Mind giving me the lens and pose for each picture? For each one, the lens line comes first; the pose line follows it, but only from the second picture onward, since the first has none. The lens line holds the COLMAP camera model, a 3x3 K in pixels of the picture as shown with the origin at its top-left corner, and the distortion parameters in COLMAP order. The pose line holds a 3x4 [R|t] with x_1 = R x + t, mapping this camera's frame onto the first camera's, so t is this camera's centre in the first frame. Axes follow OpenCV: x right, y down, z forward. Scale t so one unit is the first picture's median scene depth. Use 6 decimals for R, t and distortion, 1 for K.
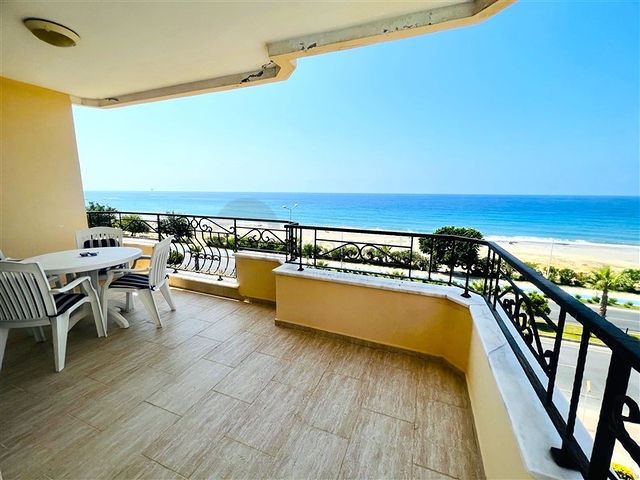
lens RADIAL K [[273.6, 0, 318.4], [0, 273.6, 239.8], [0, 0, 1]] dist [0.007944, 0.001435]
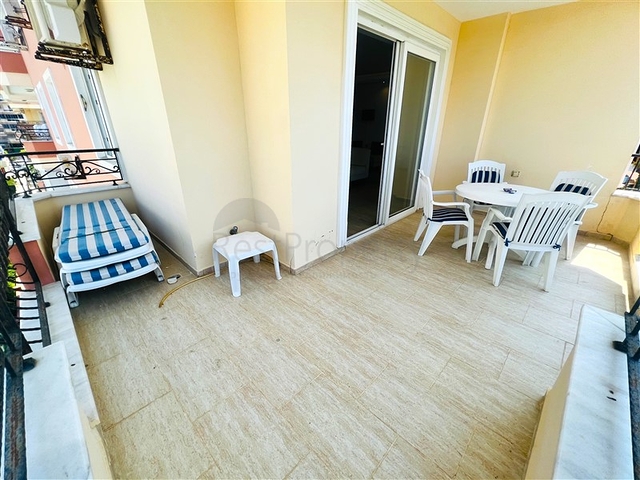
lens RADIAL K [[273.6, 0, 319.4], [0, 273.6, 241.6], [0, 0, 1]] dist [0.007944, 0.001435]
pose [[-0.386350, 0.358739, -0.849730, 0.483279], [-0.169806, 0.877853, 0.447818, -0.153746], [0.906587, 0.317303, -0.278242, 0.911948]]
